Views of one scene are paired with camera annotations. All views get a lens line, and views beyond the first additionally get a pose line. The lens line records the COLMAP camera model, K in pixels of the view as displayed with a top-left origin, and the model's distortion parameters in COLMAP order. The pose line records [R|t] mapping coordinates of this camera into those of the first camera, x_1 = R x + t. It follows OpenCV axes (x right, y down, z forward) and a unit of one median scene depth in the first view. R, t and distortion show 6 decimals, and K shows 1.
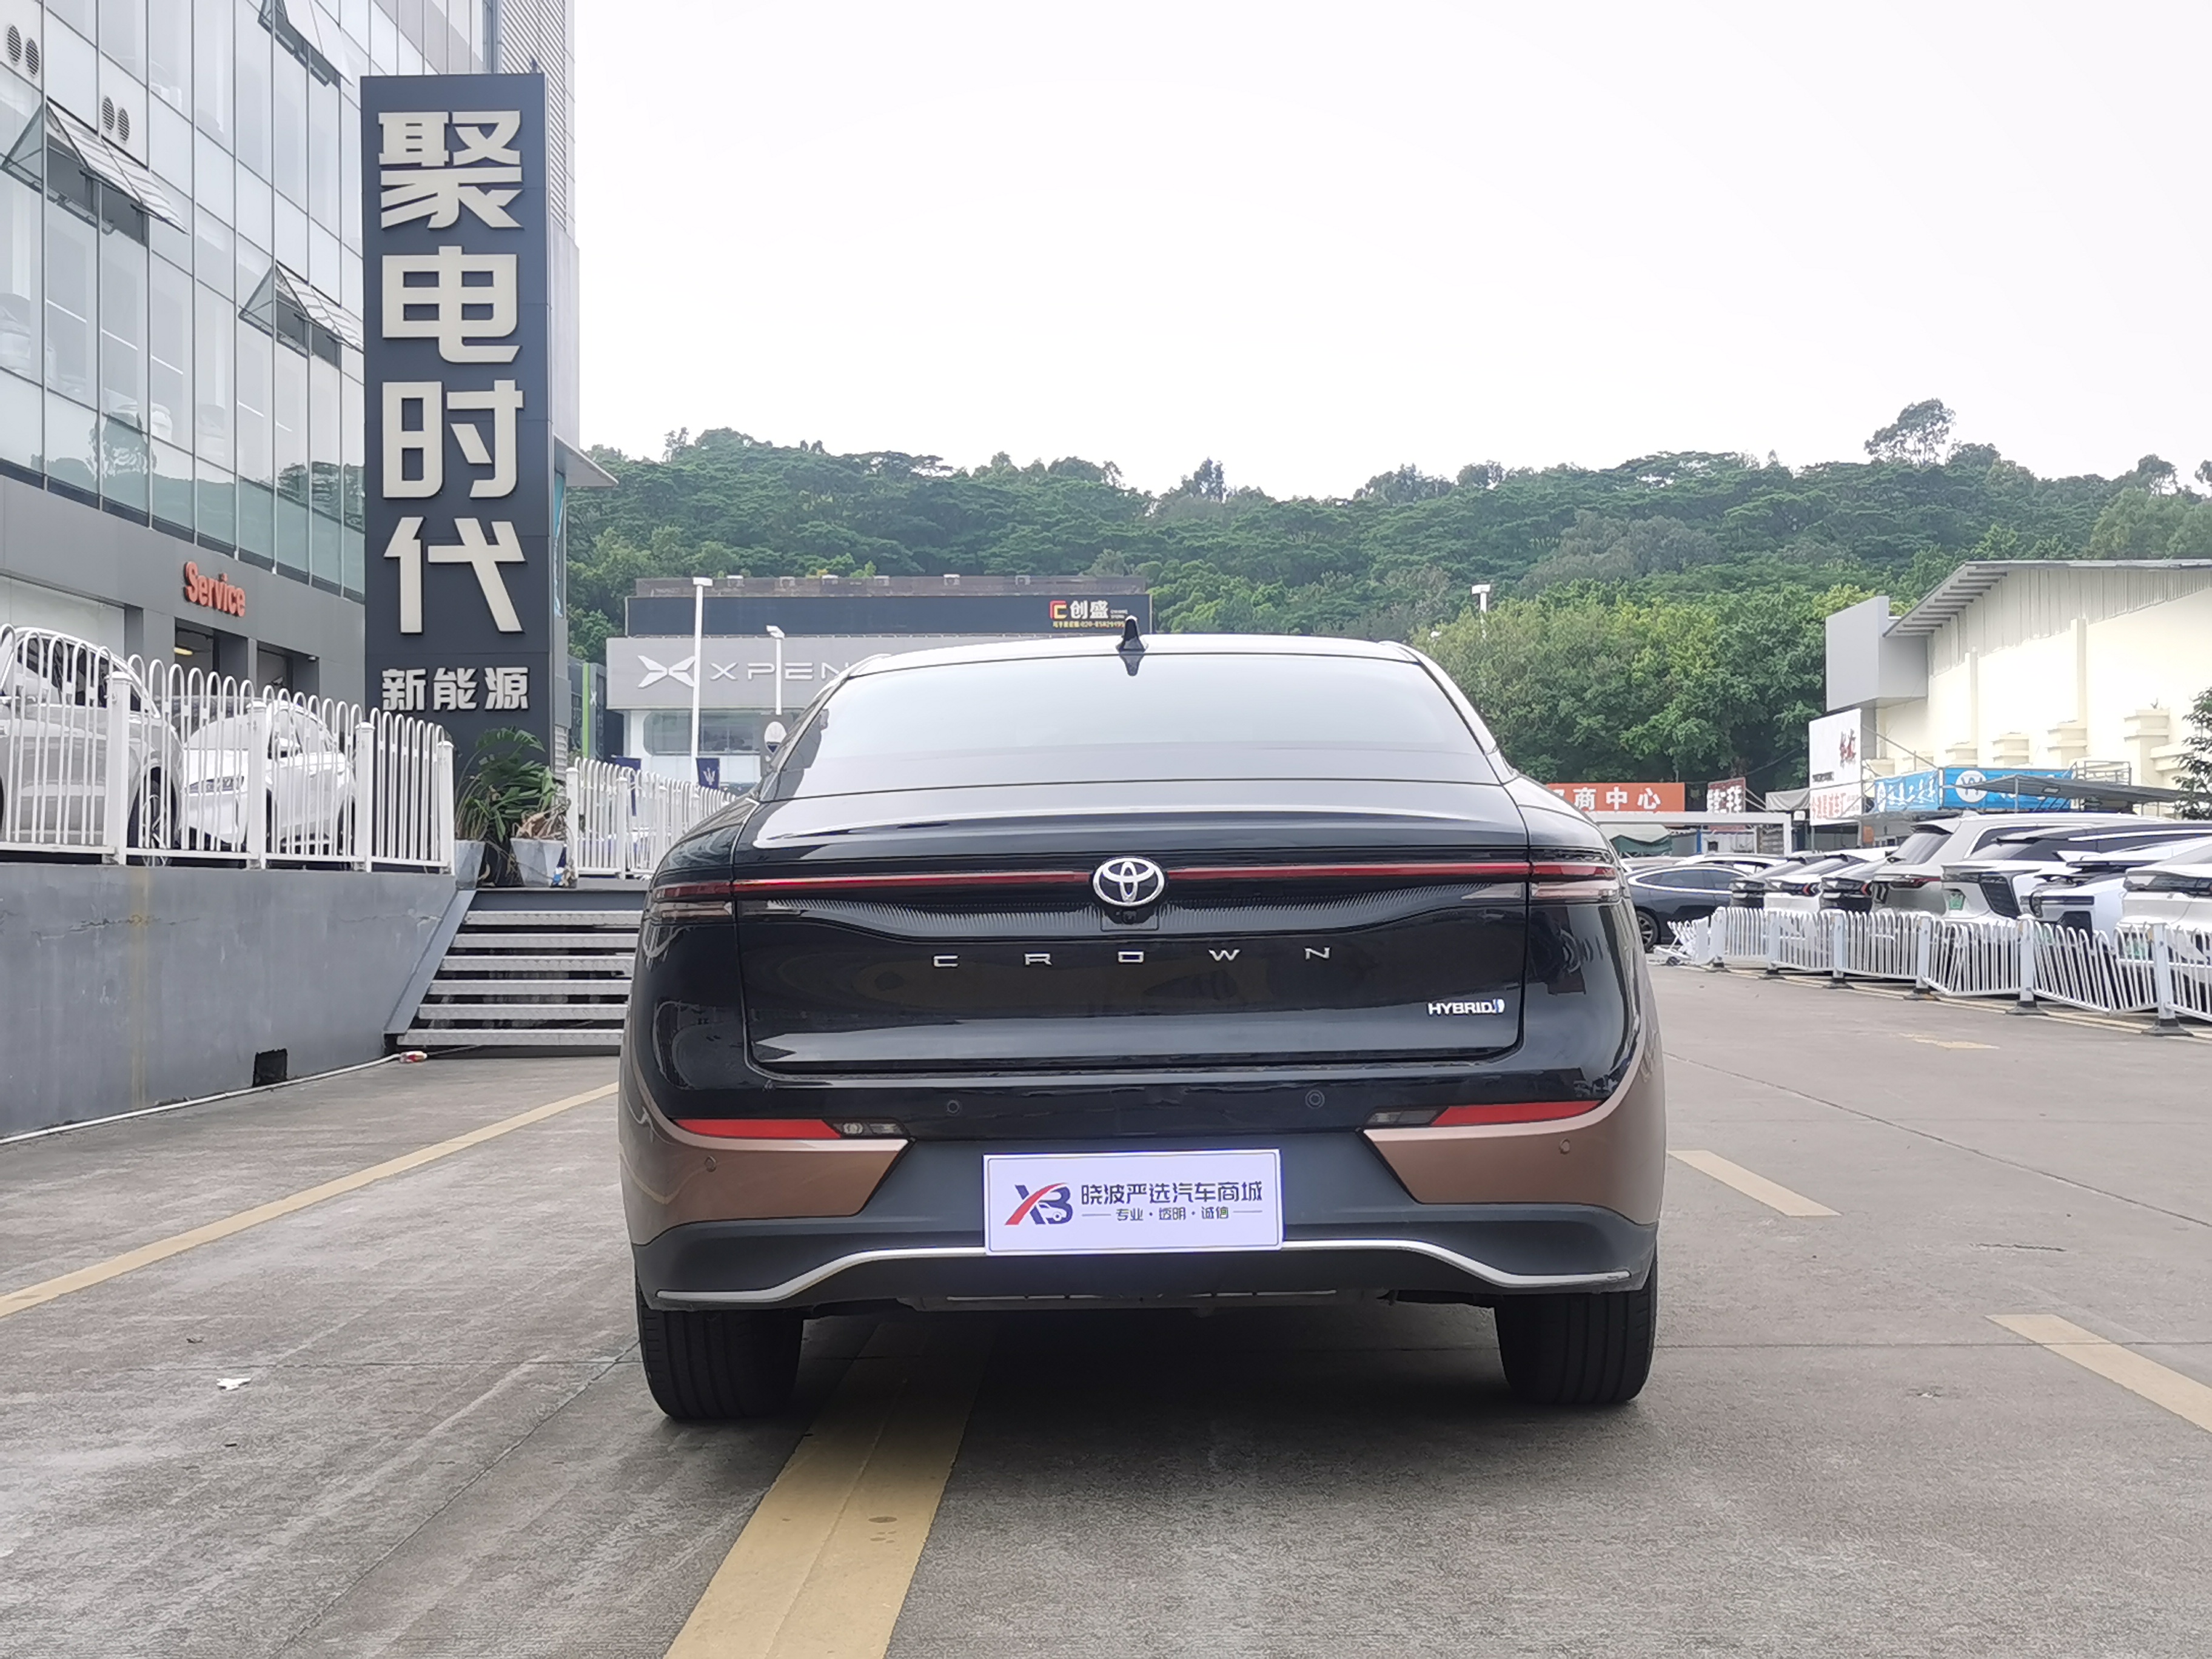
lens RADIAL K [[2858.9, 0, 1097.0], [0, 2858.9, 833.4], [0, 0, 1]] dist [0.030636, 0.044820]
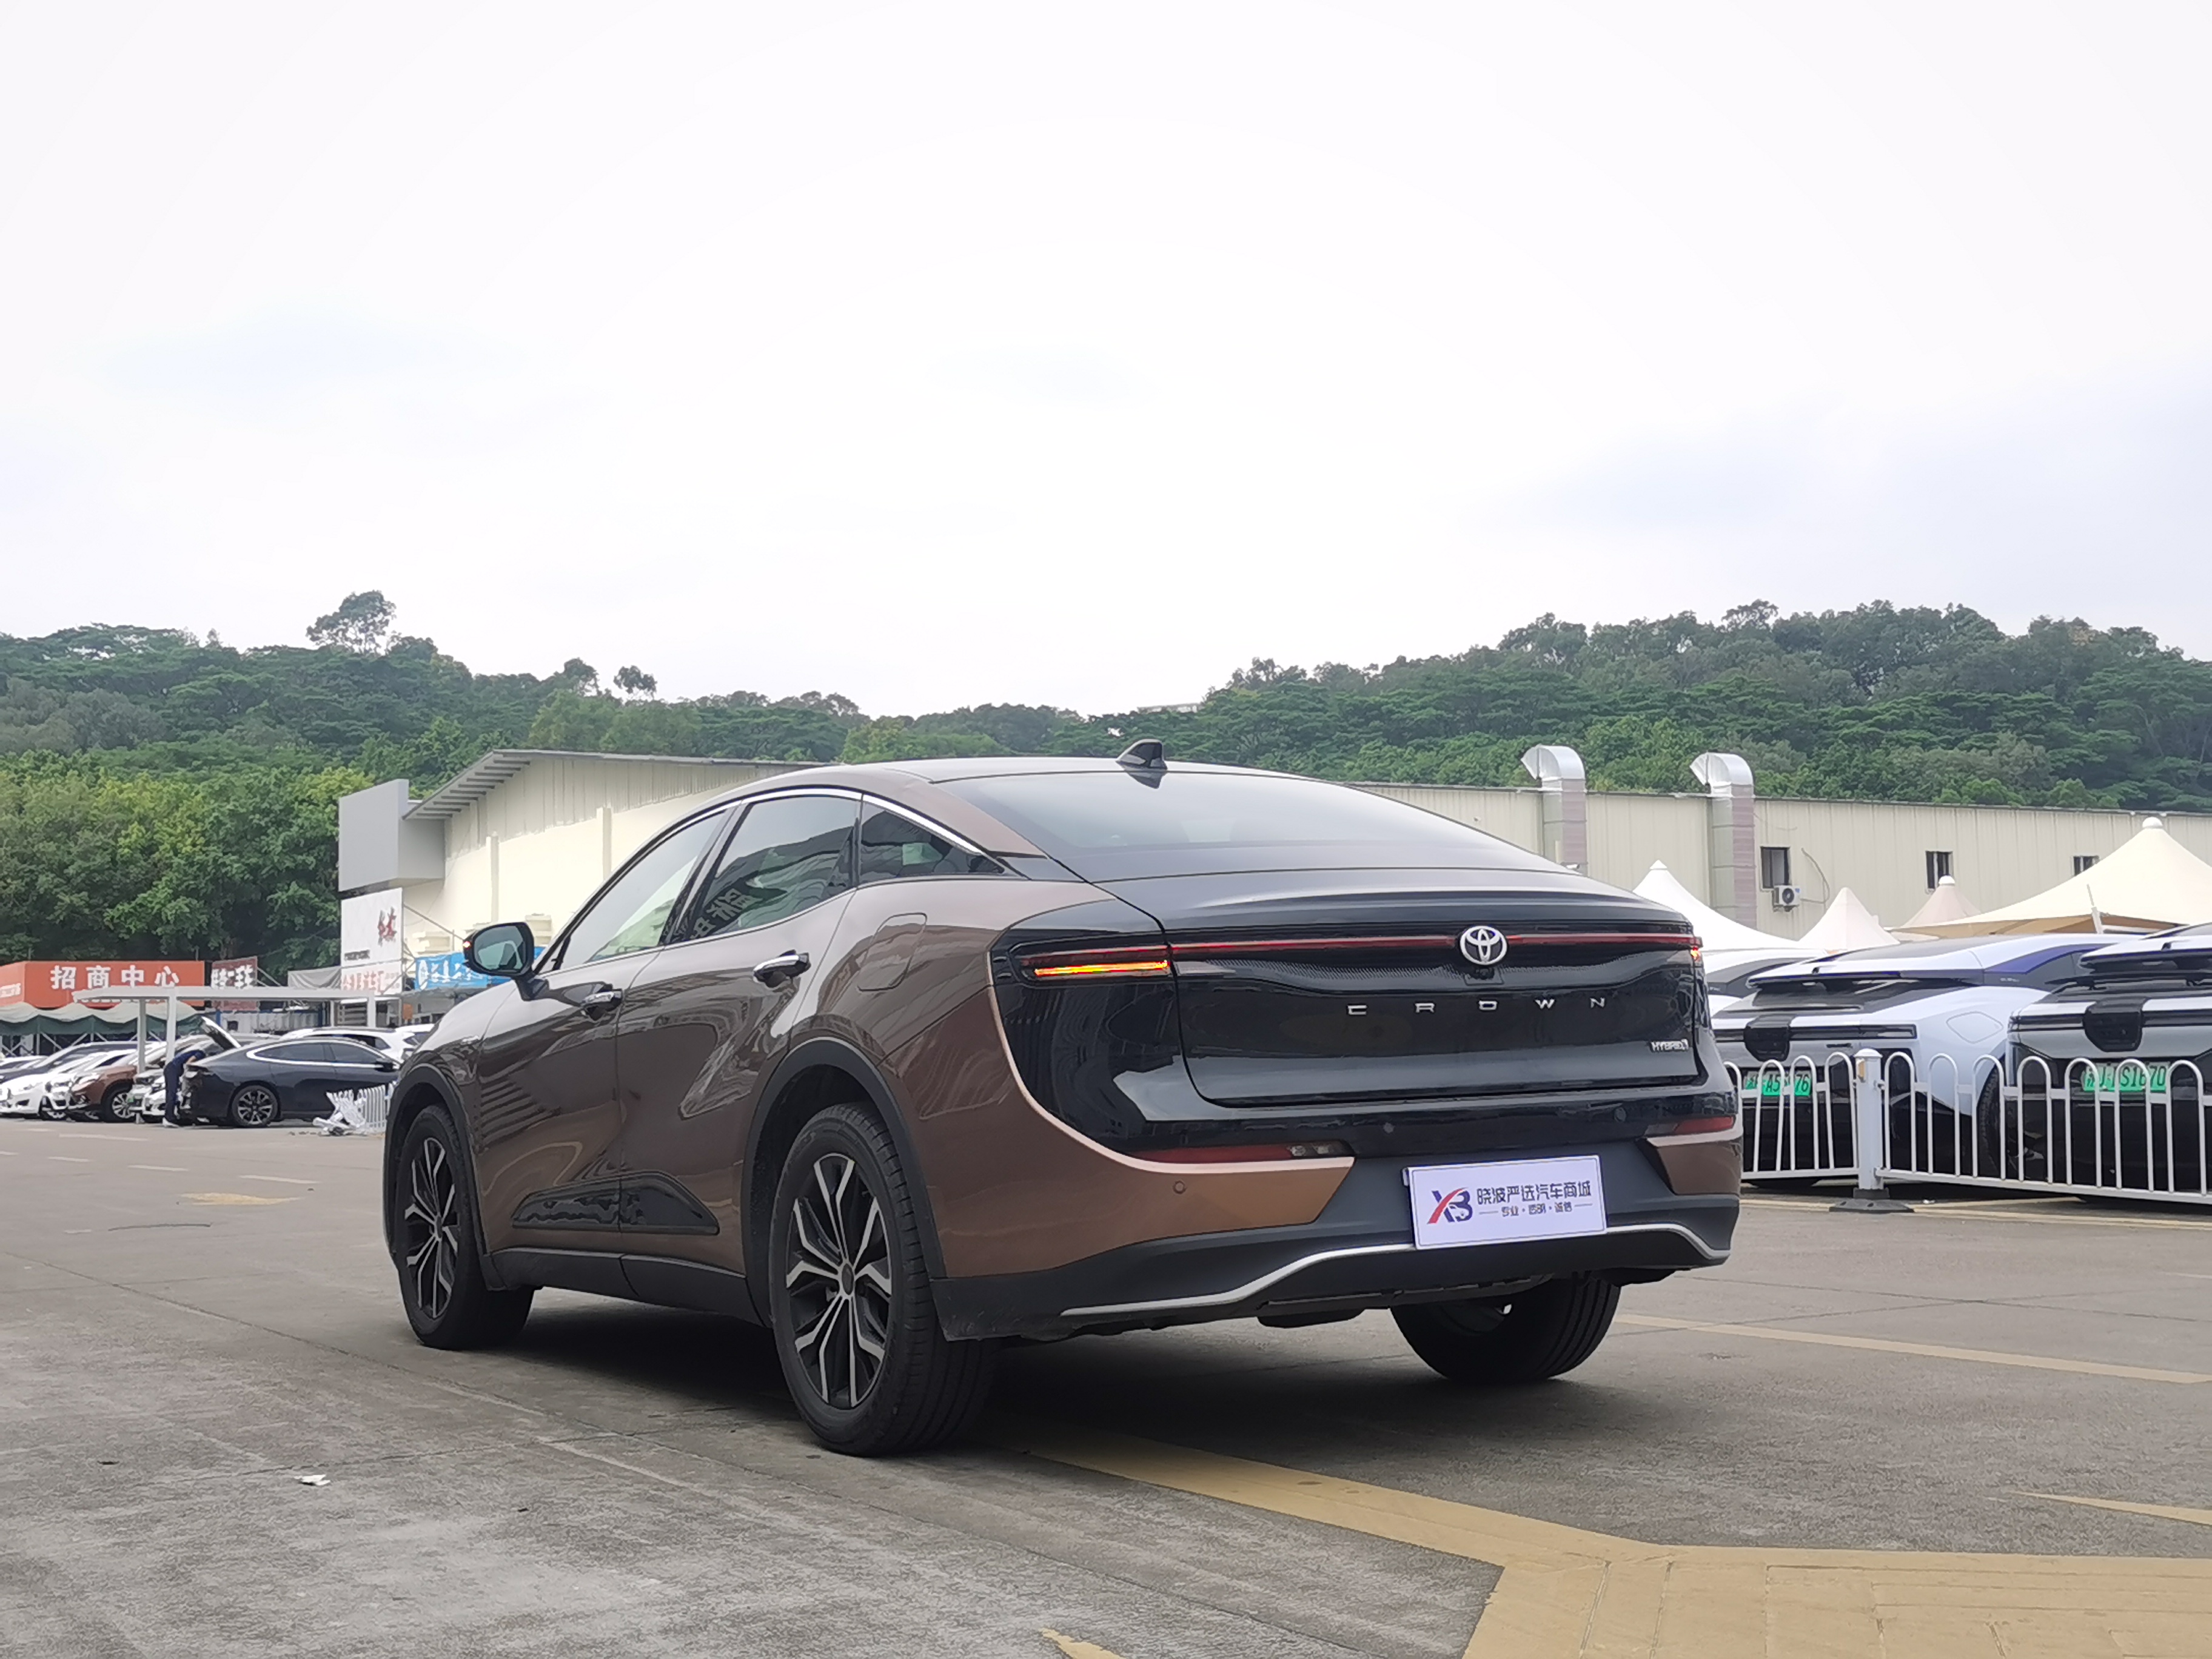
lens RADIAL K [[2858.9, 0, 1097.0], [0, 2858.9, 833.4], [0, 0, 1]] dist [0.030636, 0.044820]
pose [[0.857074, 0.028460, 0.514407, -0.131822], [0.004888, 0.997979, -0.063358, 0.007889], [-0.515171, 0.056817, 0.855202, 0.002858]]
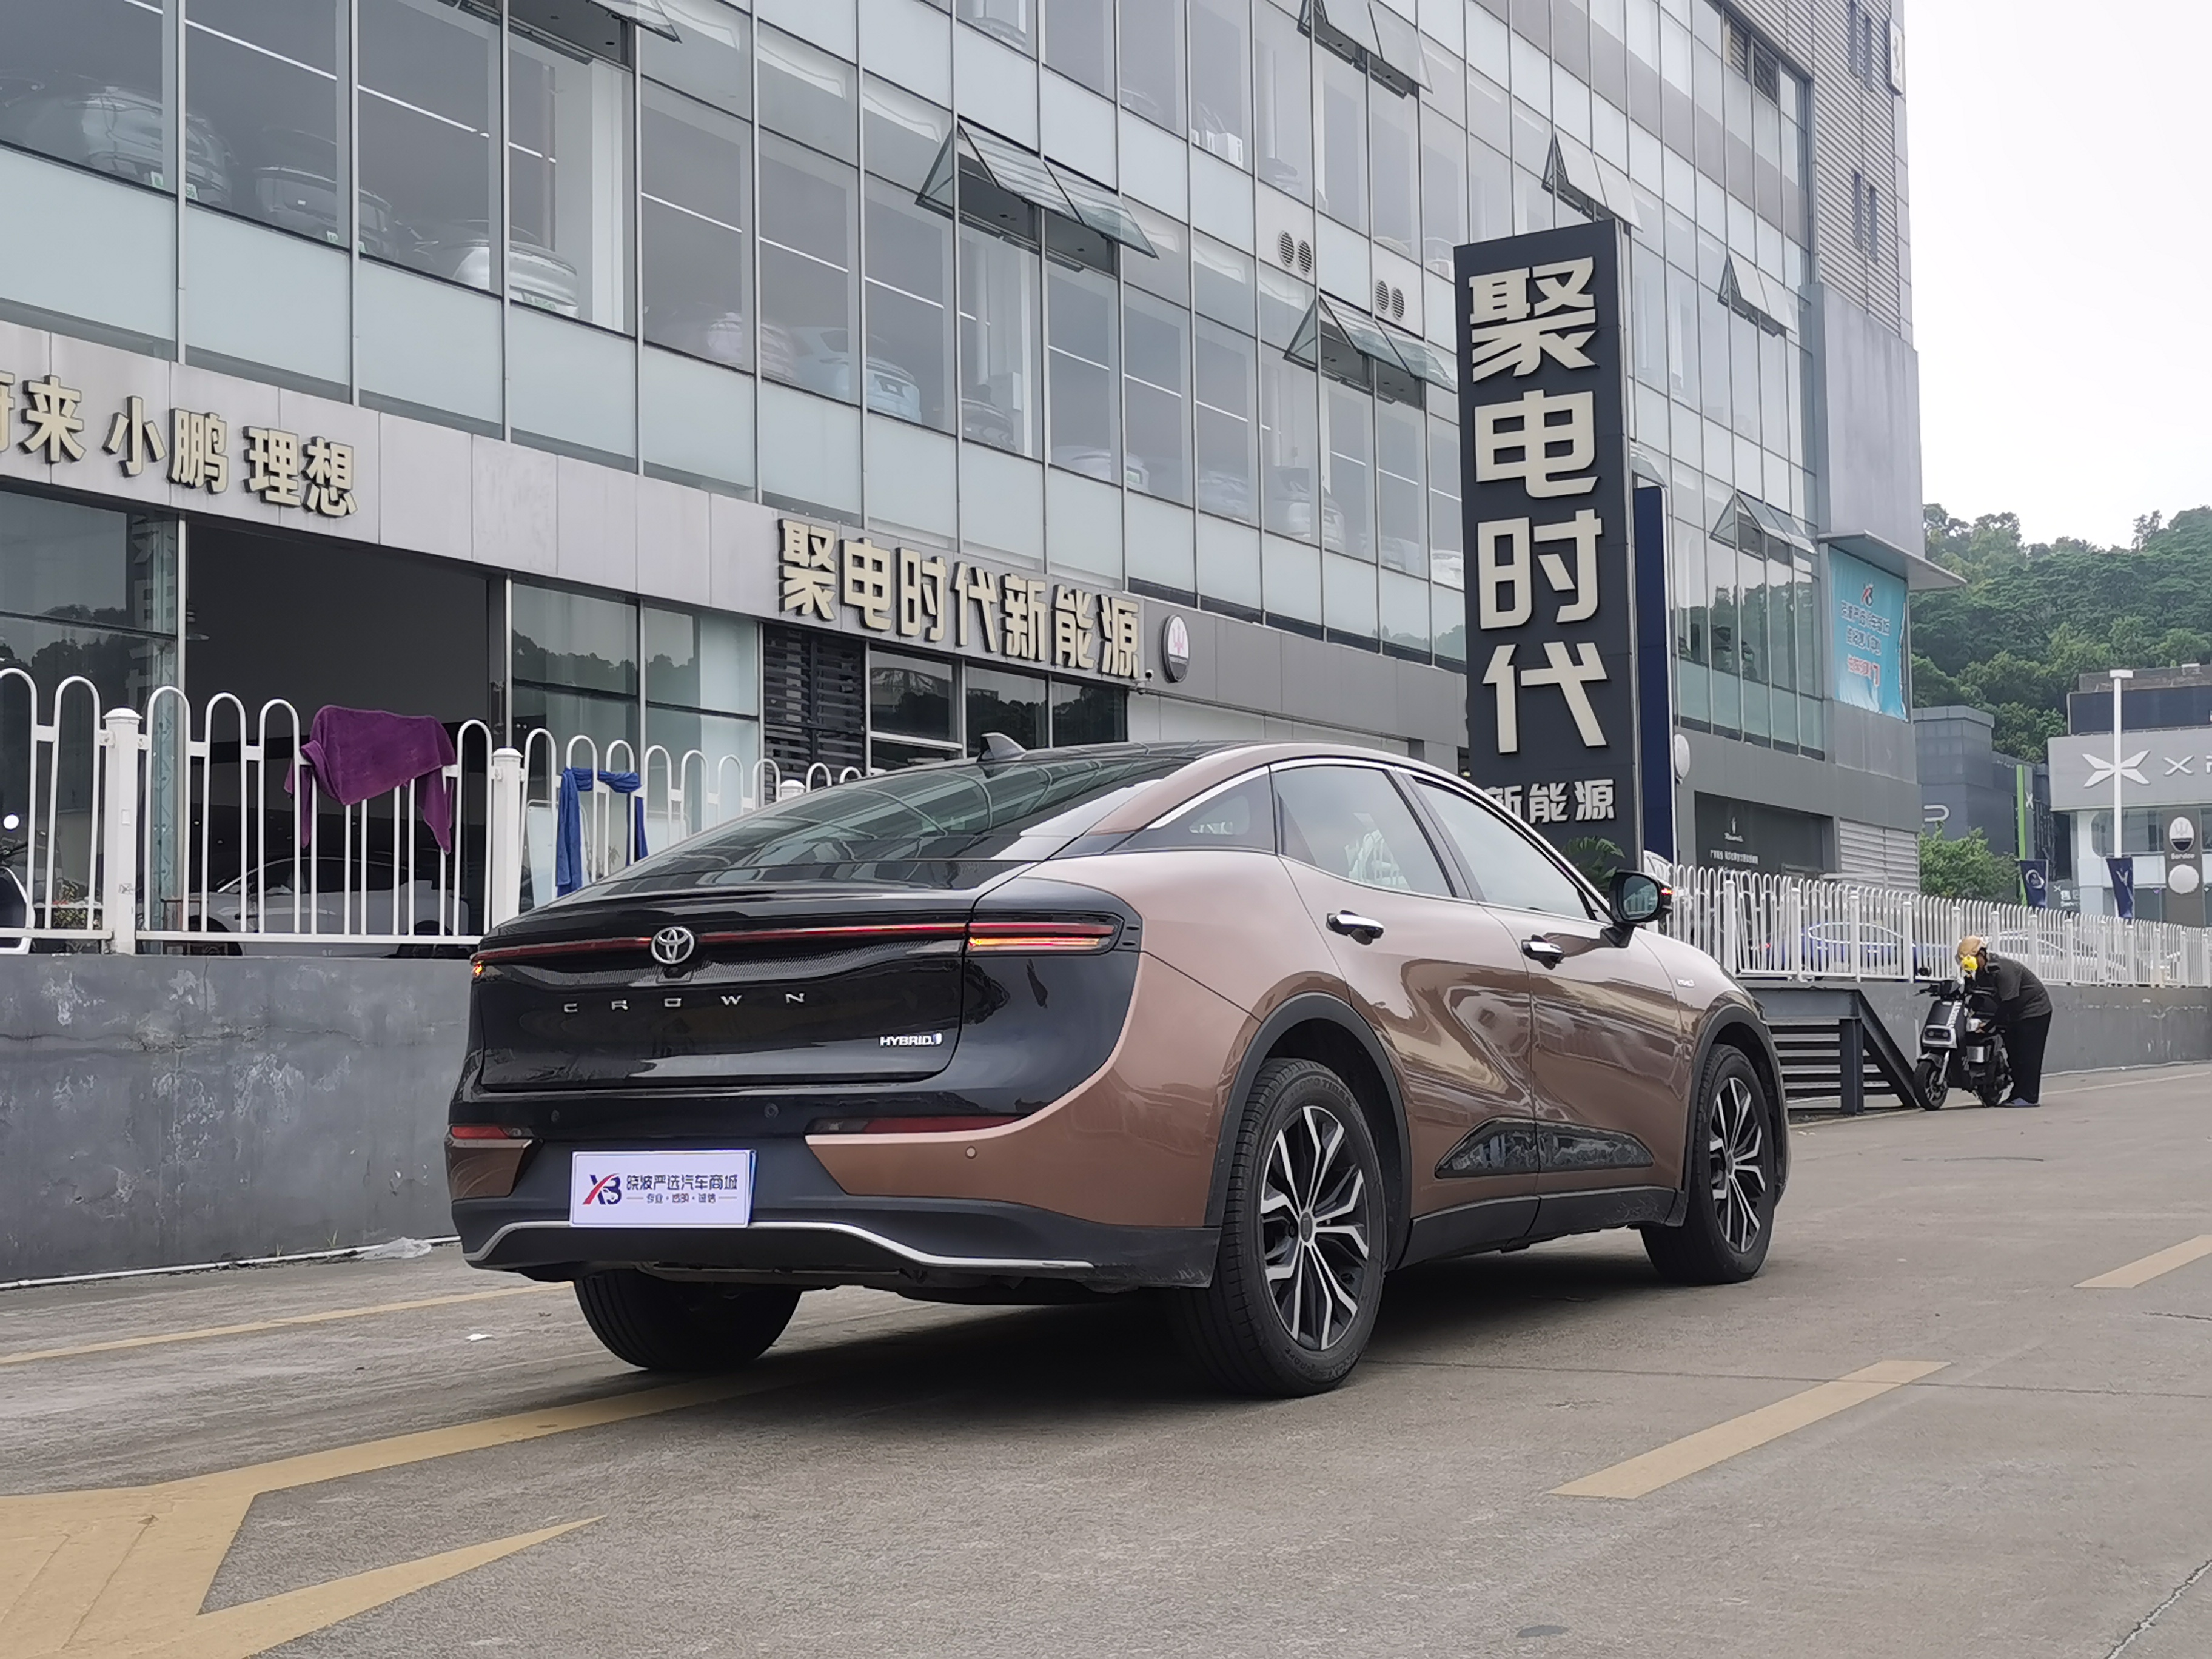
lens RADIAL K [[2858.9, 0, 1097.0], [0, 2858.9, 833.4], [0, 0, 1]] dist [0.030636, 0.044820]
pose [[0.873380, -0.040859, -0.485322, 0.139433], [0.021716, 0.998751, -0.045005, 0.004910], [0.486555, 0.028767, 0.873176, -0.009158]]
